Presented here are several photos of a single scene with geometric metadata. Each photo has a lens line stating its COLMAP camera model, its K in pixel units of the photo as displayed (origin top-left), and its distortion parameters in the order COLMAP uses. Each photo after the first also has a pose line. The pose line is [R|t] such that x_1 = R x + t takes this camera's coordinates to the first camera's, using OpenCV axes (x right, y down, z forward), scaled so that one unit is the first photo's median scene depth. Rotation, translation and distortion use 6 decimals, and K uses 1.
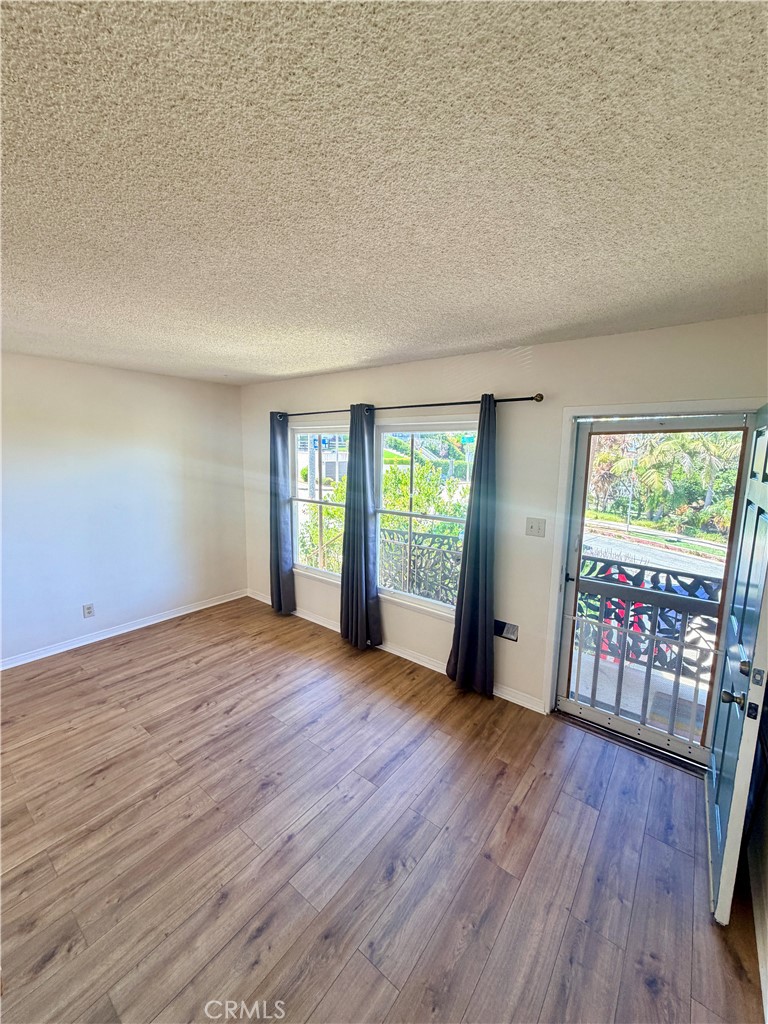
lens RADIAL K [[407.5, 0, 384.9], [0, 407.5, 508.8], [0, 0, 1]] dist [-0.000534, 0.000504]
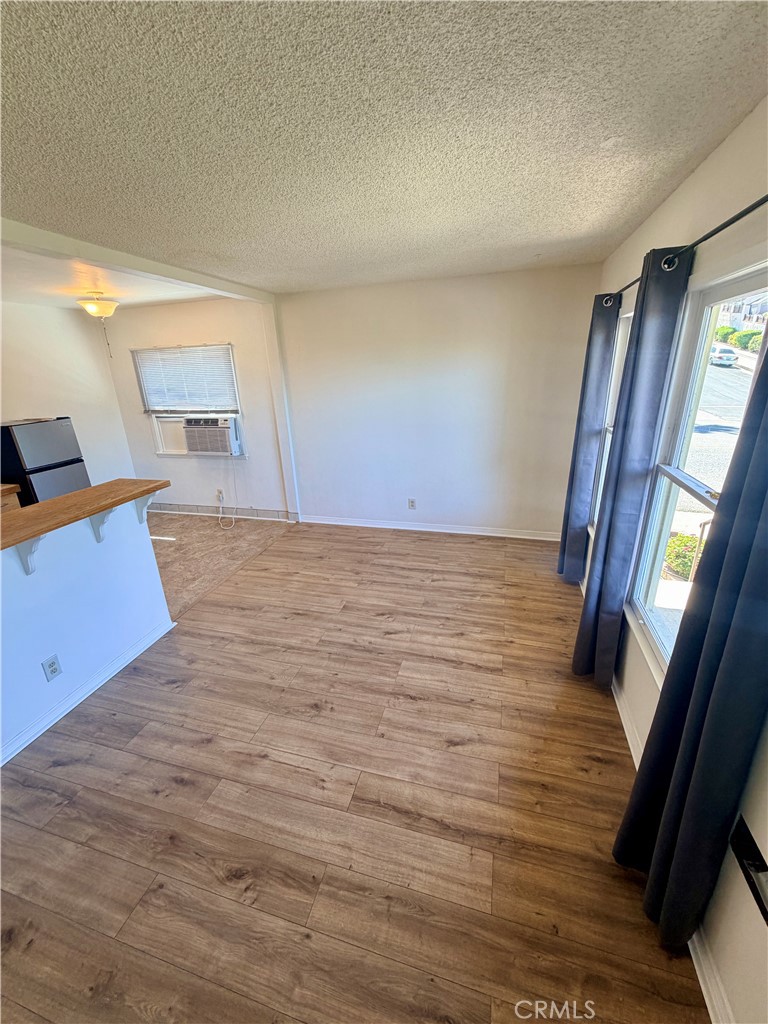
lens RADIAL K [[407.5, 0, 384.9], [0, 407.5, 508.8], [0, 0, 1]] dist [-0.000534, 0.000504]
pose [[0.375209, 0.281946, -0.883020, 0.438768], [-0.091081, 0.959223, 0.267575, -0.073669], [0.922455, -0.019970, 0.385589, 0.631324]]
